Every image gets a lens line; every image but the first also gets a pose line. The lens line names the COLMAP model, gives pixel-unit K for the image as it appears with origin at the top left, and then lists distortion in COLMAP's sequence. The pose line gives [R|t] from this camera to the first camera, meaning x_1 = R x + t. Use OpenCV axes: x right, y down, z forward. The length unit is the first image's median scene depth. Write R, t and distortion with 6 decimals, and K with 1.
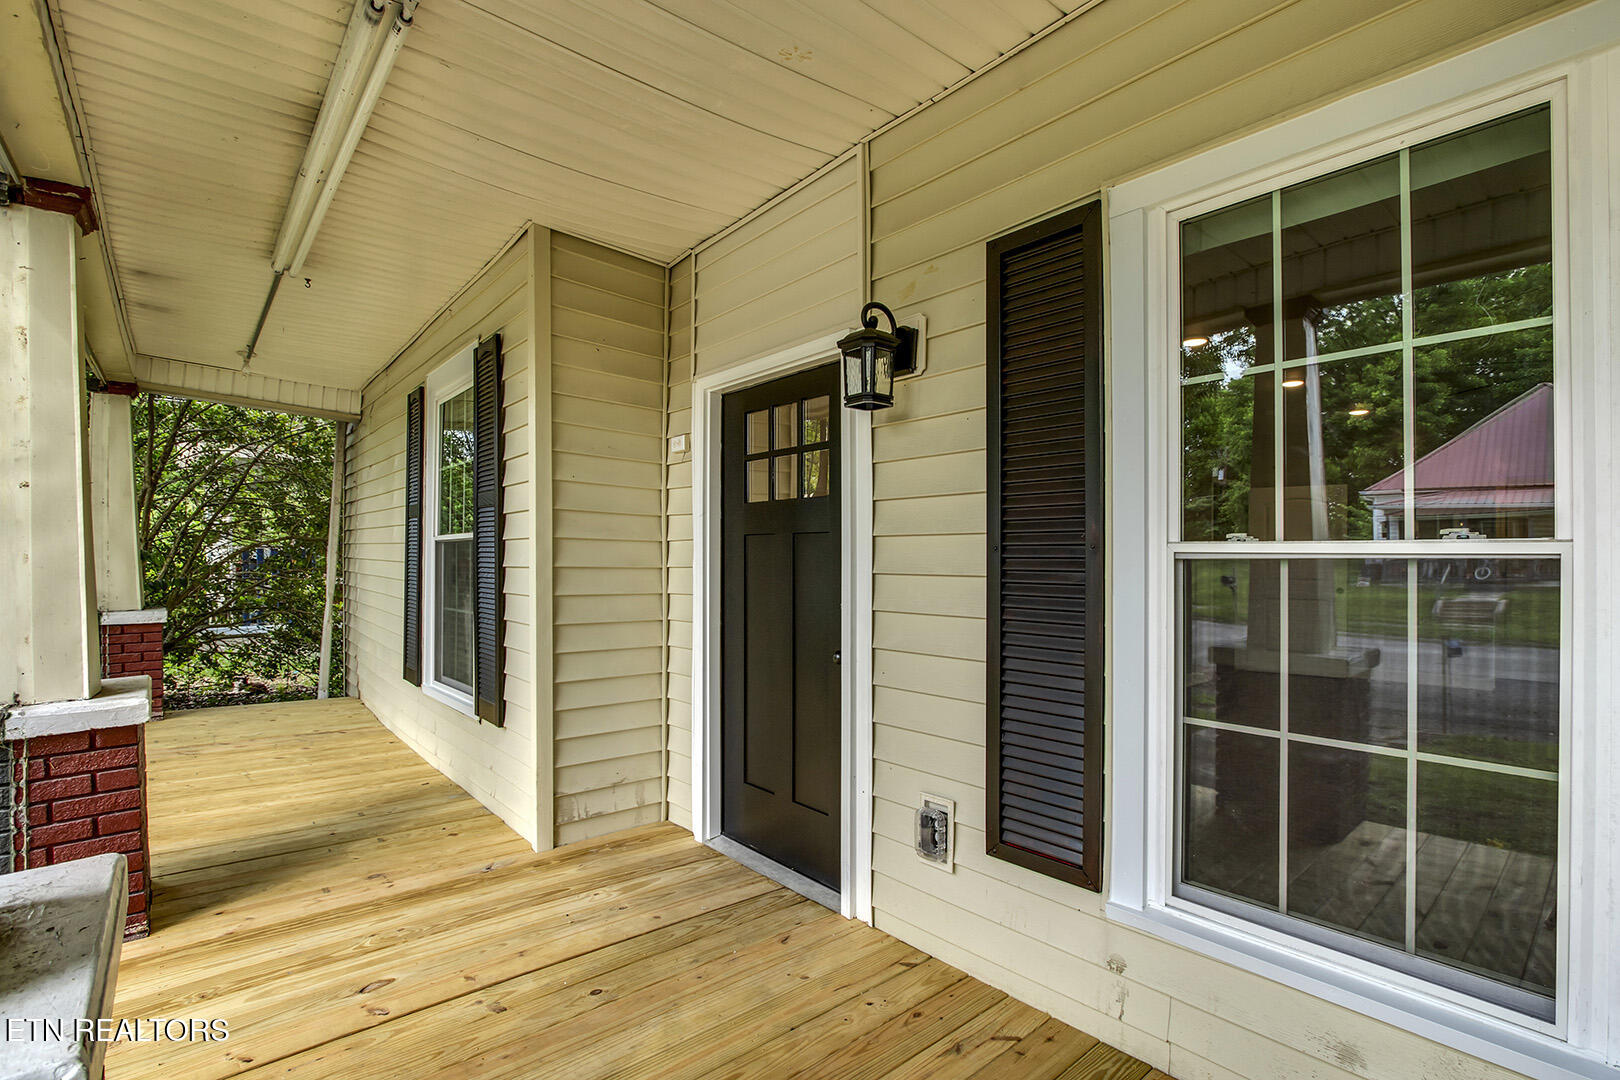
lens RADIAL K [[754.7, 0, 812.0], [0, 754.7, 555.1], [0, 0, 1]] dist [-0.027930, 0.005361]
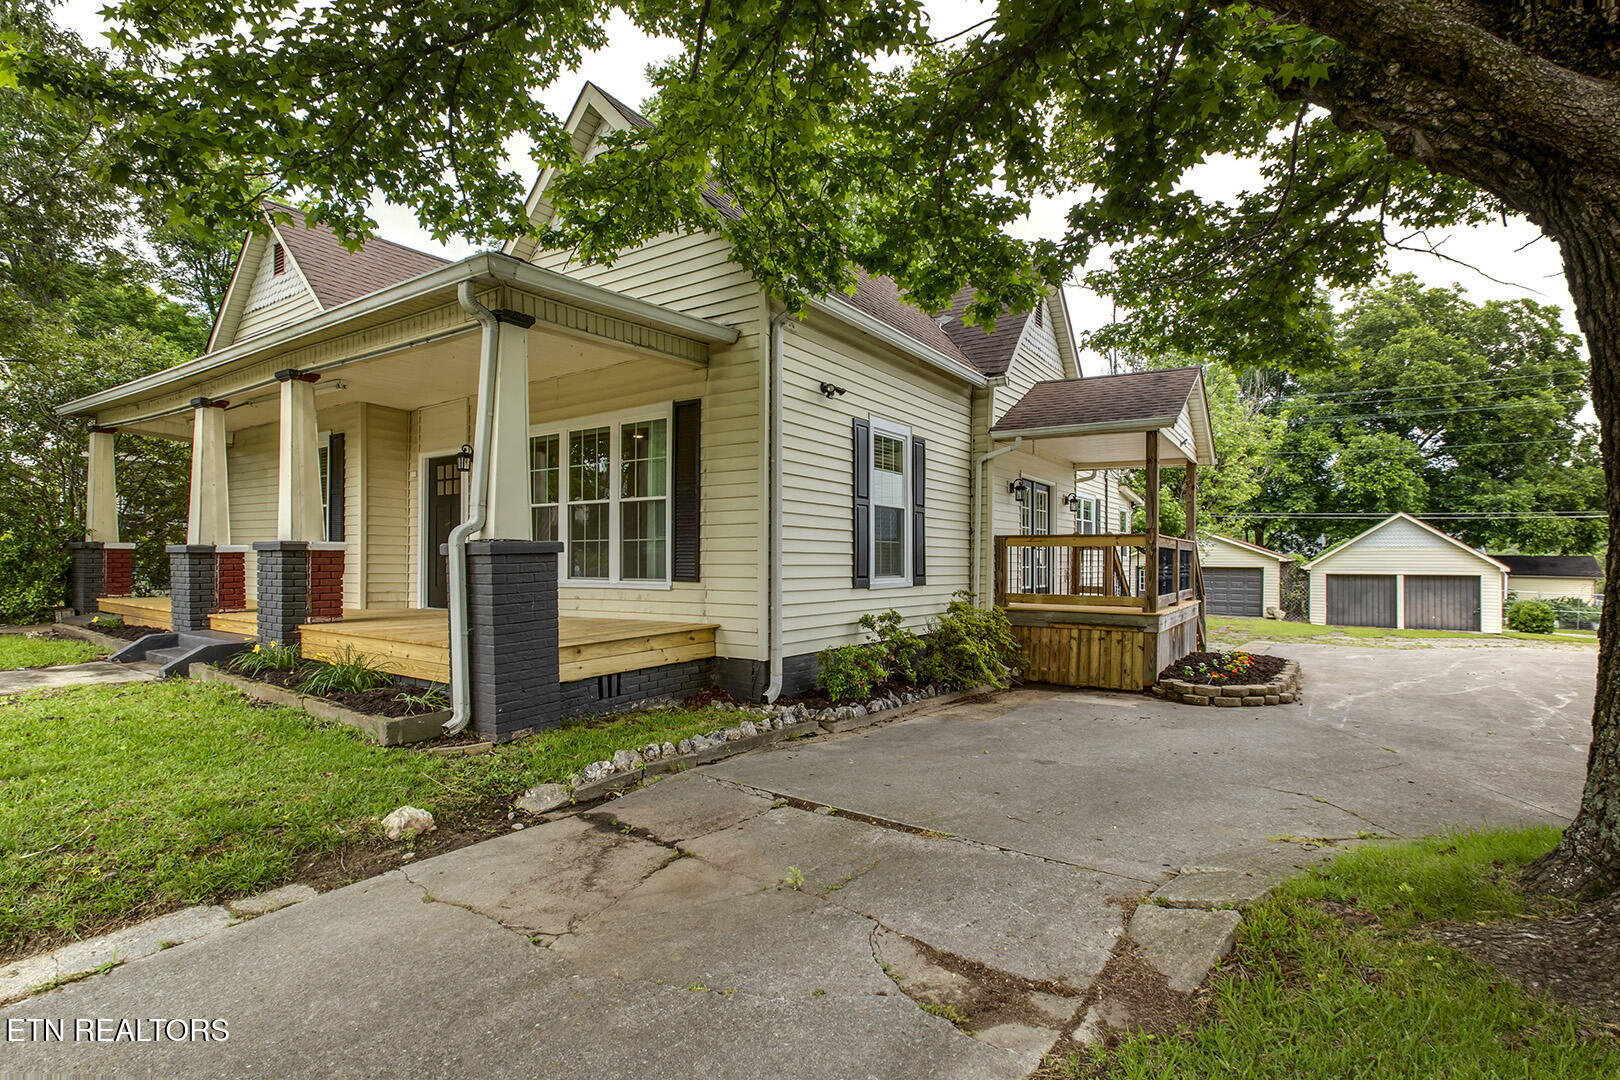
lens RADIAL K [[754.7, 0, 812.0], [0, 754.7, 555.1], [0, 0, 1]] dist [-0.027930, 0.005361]
pose [[0.958777, 0.002324, 0.284152, 0.498745], [-0.002534, 0.999997, 0.000371, 0.164274], [-0.284150, -0.001076, 0.958779, -2.298182]]
